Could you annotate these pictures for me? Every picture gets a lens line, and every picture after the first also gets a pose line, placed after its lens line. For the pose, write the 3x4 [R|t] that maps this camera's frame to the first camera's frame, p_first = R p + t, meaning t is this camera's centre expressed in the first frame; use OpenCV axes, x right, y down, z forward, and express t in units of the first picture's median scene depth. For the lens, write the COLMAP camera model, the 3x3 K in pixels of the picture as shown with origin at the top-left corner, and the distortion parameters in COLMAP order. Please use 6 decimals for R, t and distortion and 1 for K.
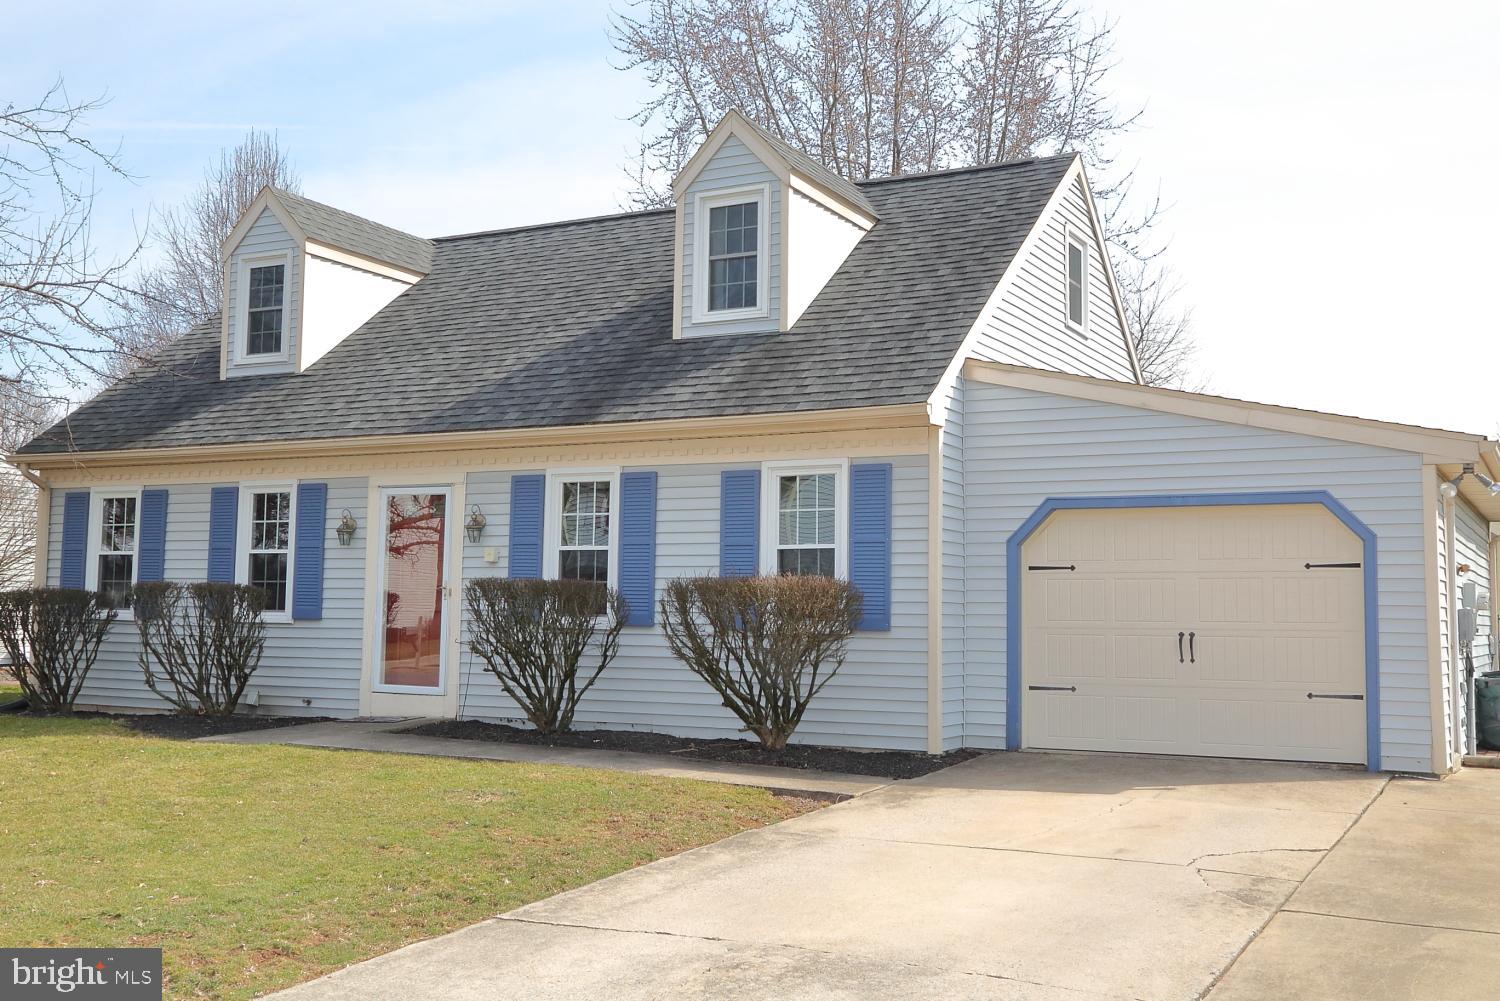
lens RADIAL K [[1548.2, 0, 748.8], [0, 1548.2, 487.1], [0, 0, 1]] dist [0.048404, 0.000000]
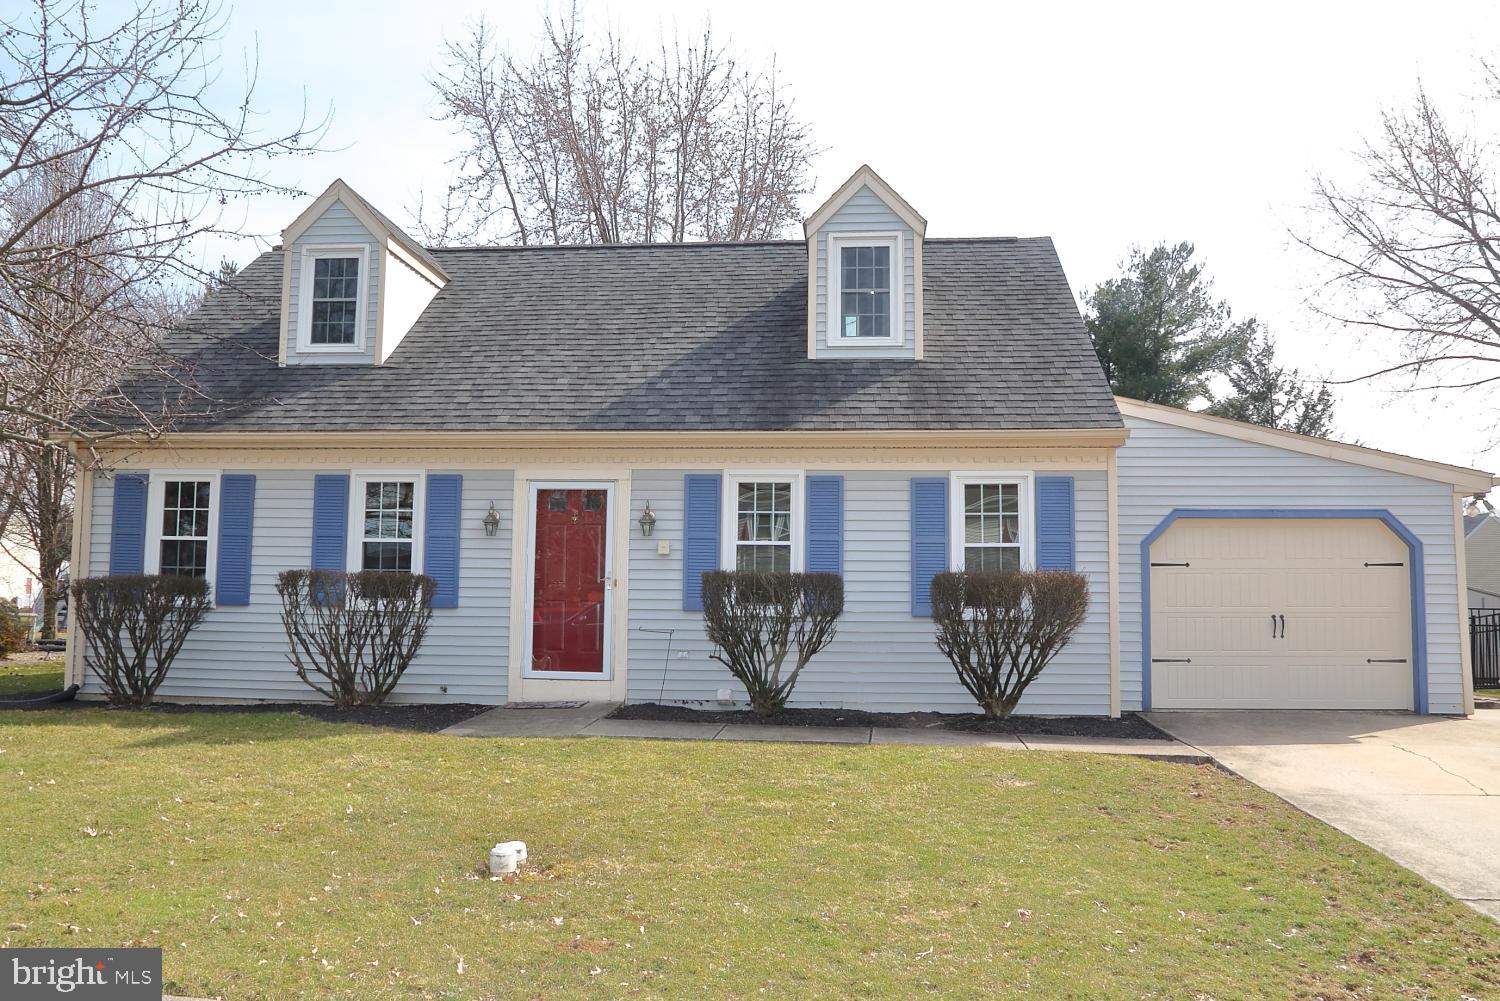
lens RADIAL K [[1170.4, 0, 750.2], [0, 1170.4, 498.8], [0, 0, 1]] dist [-0.056492, 0.014828]
pose [[0.917709, 0.031115, 0.396034, -0.403461], [-0.031175, 0.999494, -0.006287, 0.012433], [-0.396029, -0.006577, 0.918214, 0.224167]]
